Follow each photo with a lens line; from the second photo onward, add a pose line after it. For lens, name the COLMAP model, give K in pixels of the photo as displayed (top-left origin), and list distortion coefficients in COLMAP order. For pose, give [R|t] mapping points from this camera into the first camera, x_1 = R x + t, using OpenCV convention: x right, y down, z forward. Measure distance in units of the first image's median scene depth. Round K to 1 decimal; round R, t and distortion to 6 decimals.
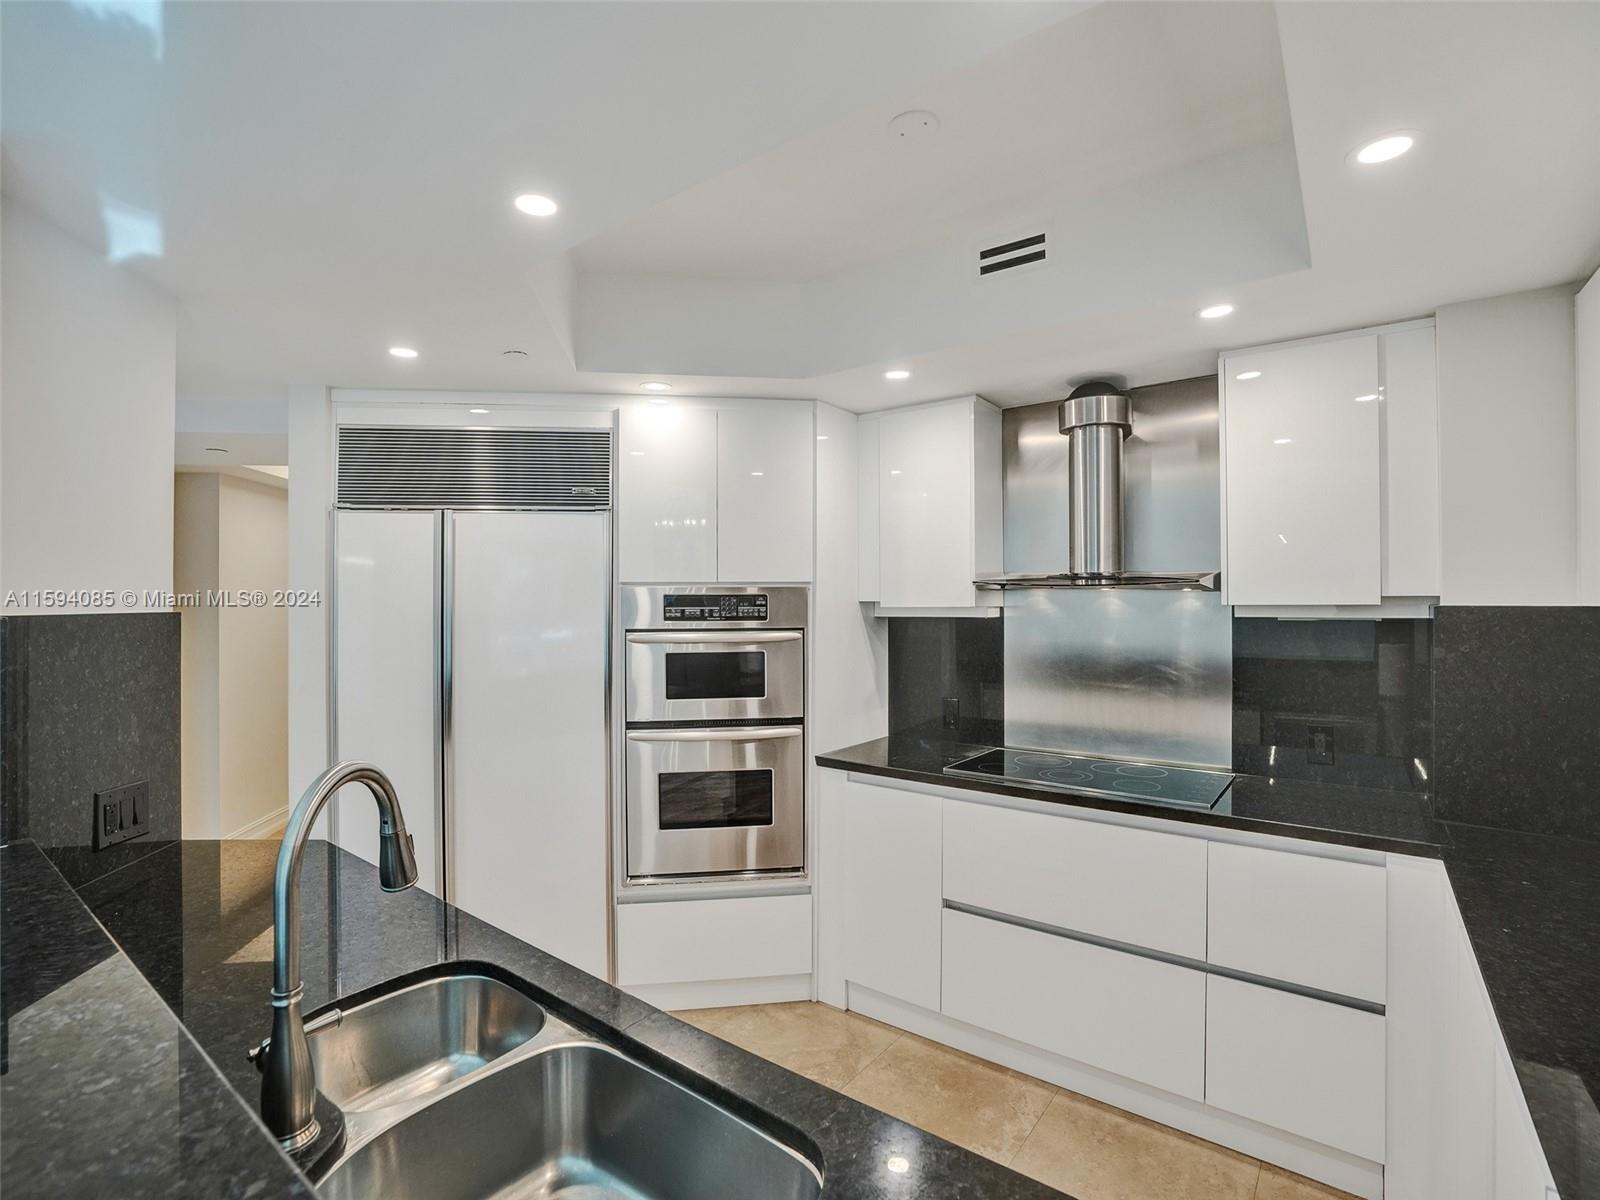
lens RADIAL K [[754.0, 0, 815.3], [0, 754.0, 600.5], [0, 0, 1]] dist [-0.041654, 0.014674]
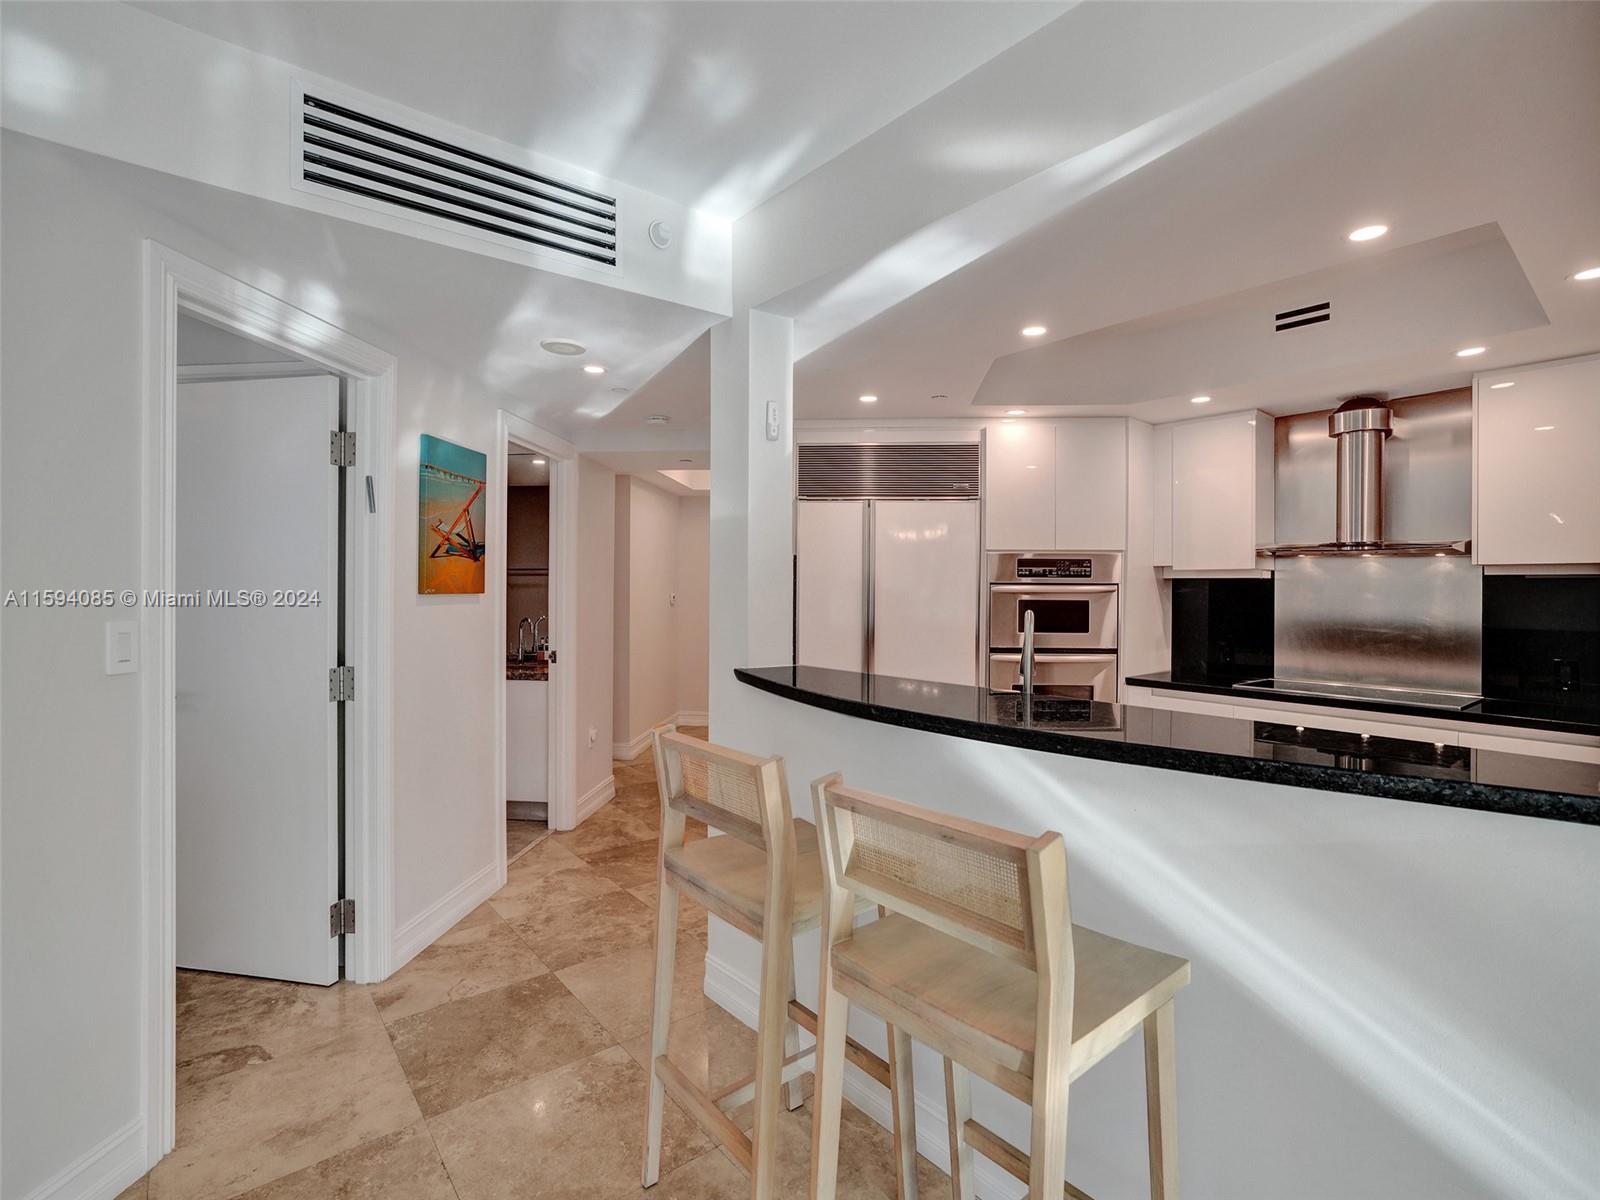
lens RADIAL K [[754.0, 0, 805.9], [0, 754.0, 580.6], [0, 0, 1]] dist [-0.041654, 0.014674]
pose [[0.971821, 0.009379, -0.235533, -0.254252], [-0.011499, 0.999905, -0.007630, 0.049659], [0.235439, 0.010123, 0.971836, -0.469879]]
